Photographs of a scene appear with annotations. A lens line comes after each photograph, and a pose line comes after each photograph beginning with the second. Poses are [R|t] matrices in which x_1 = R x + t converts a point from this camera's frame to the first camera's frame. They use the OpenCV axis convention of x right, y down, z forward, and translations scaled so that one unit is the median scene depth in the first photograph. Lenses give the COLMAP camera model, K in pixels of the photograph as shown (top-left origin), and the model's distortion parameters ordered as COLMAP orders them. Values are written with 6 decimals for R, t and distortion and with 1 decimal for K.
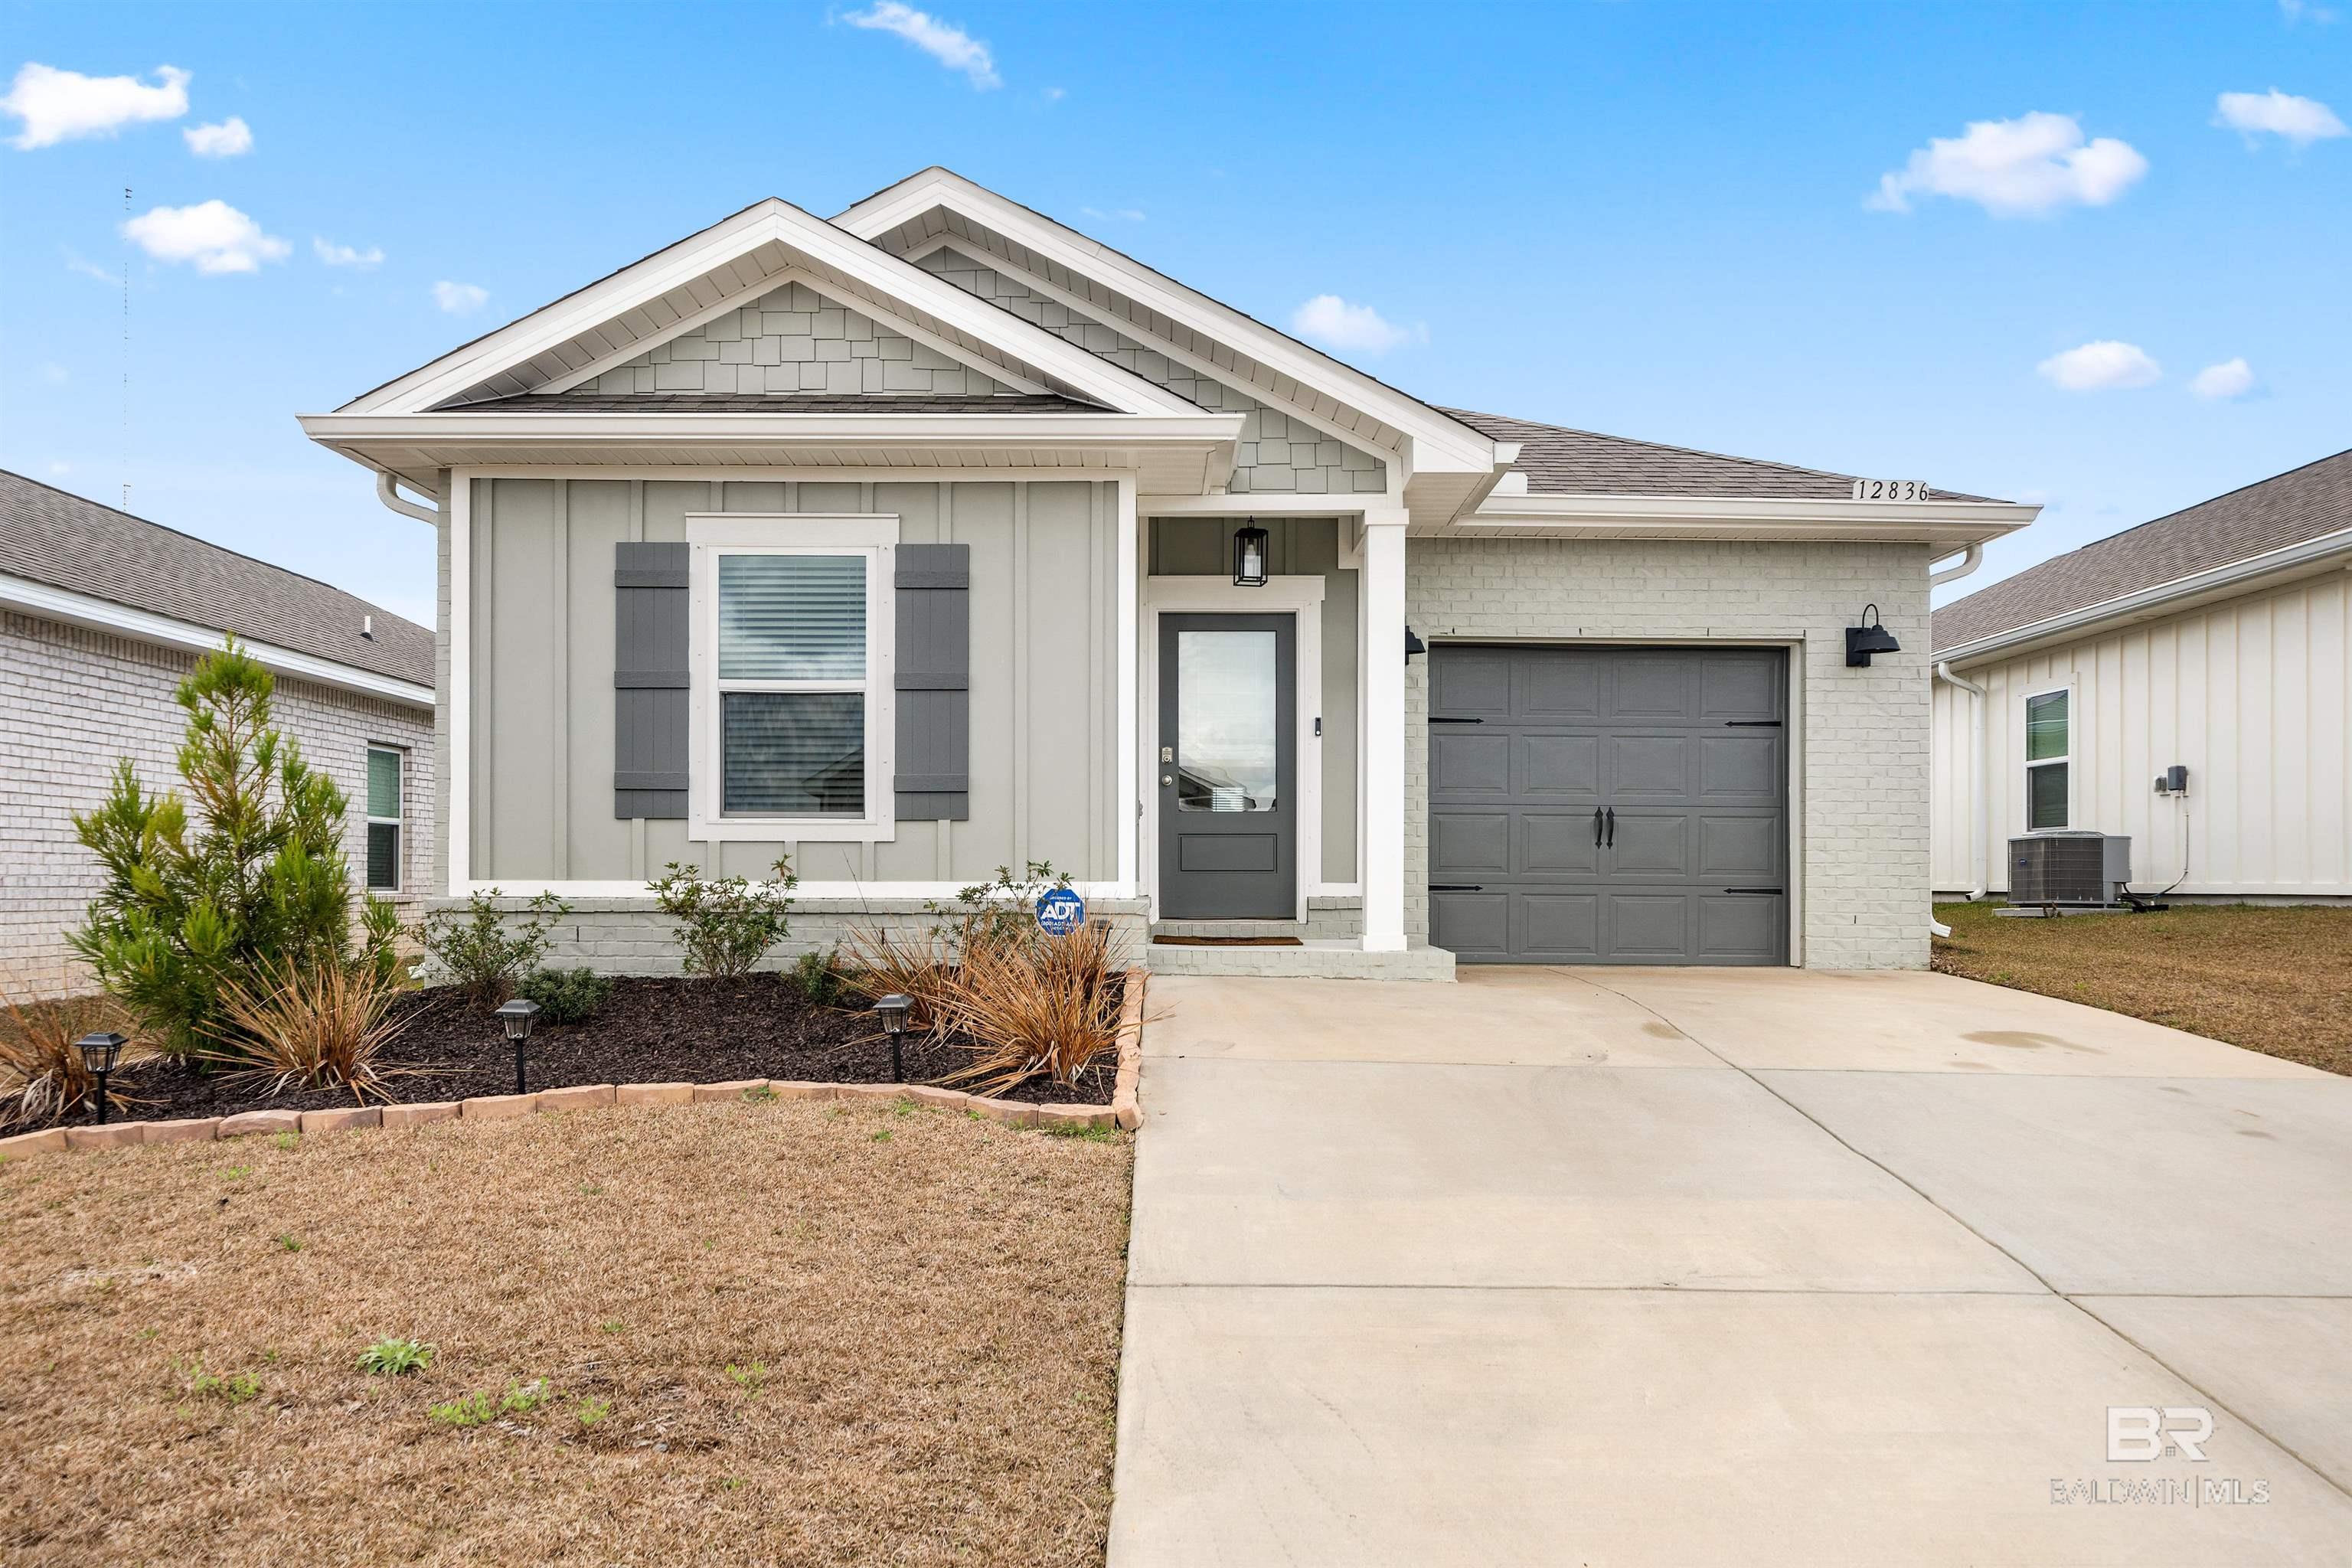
lens RADIAL K [[1567.9, 0, 1176.0], [0, 1567.9, 784.0], [0, 0, 1]] dist [0.028977, -0.001175]
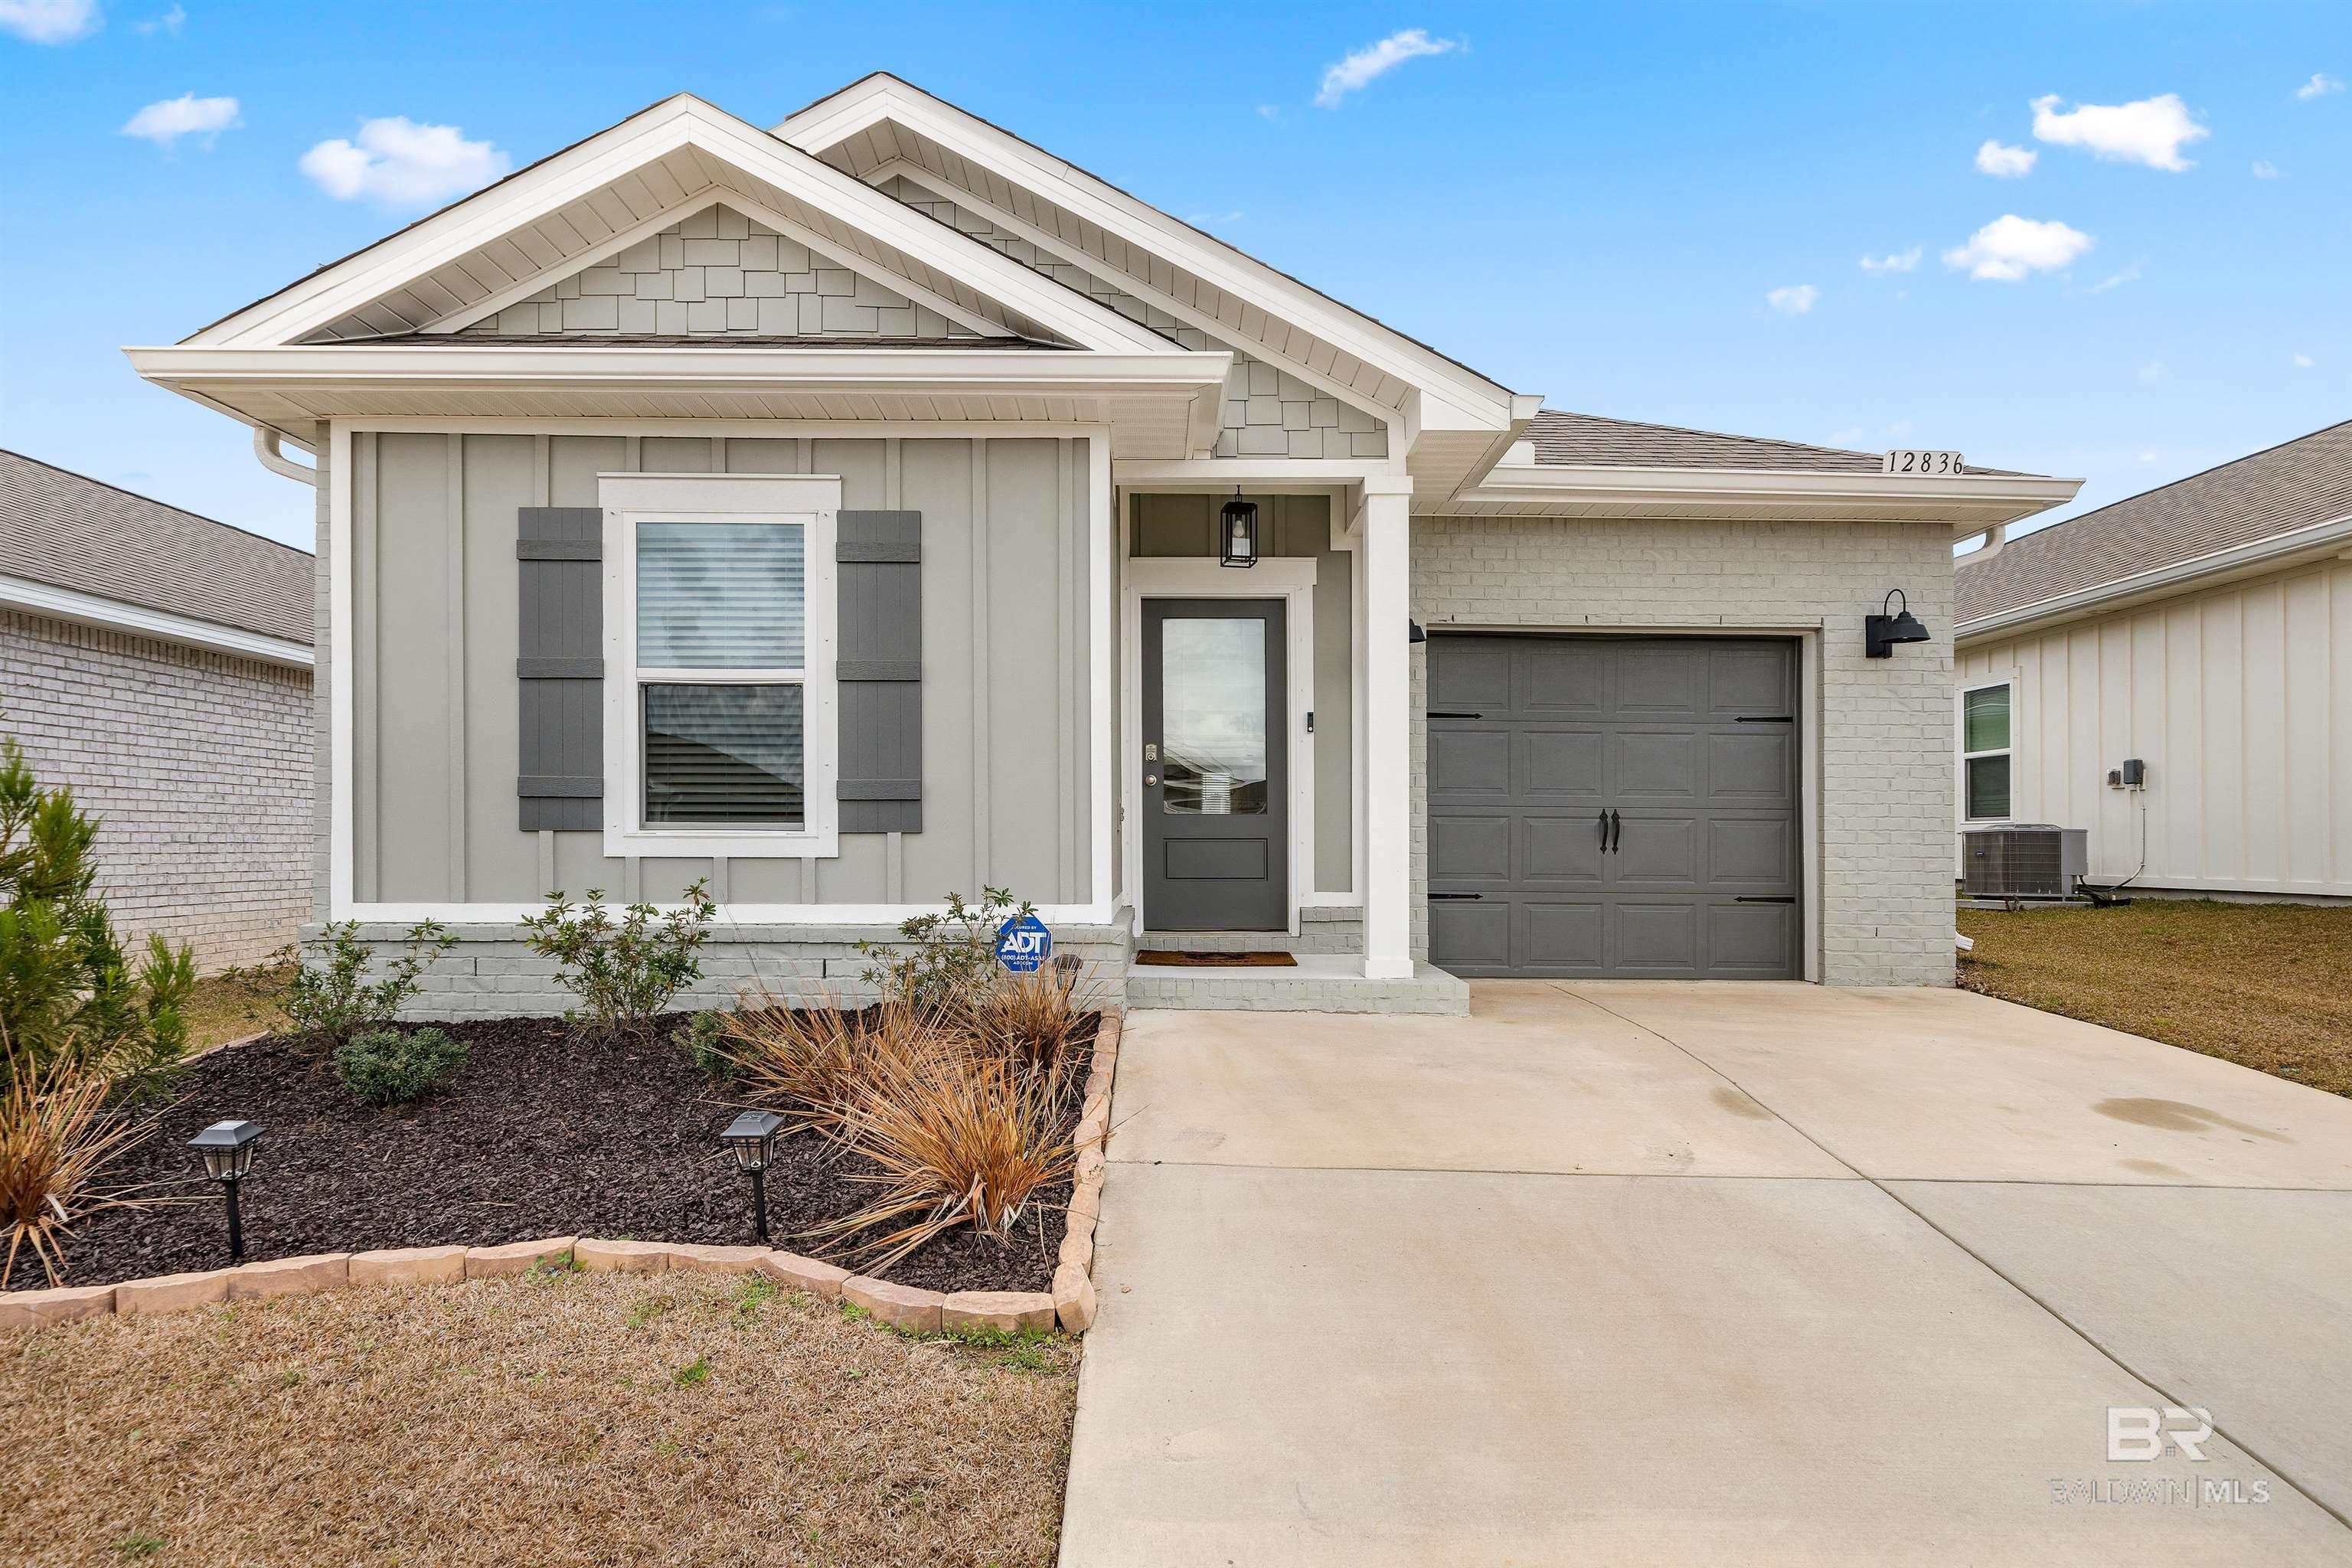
lens RADIAL K [[1238.4, 0, 1244.8], [0, 1238.4, 1002.6], [0, 0, 1]] dist [0.005358, 0.000131]
pose [[0.998450, -0.012461, 0.054242, 0.008704], [0.001891, 0.981642, 0.190723, -0.013549], [-0.055622, -0.190325, 0.980144, 0.246428]]
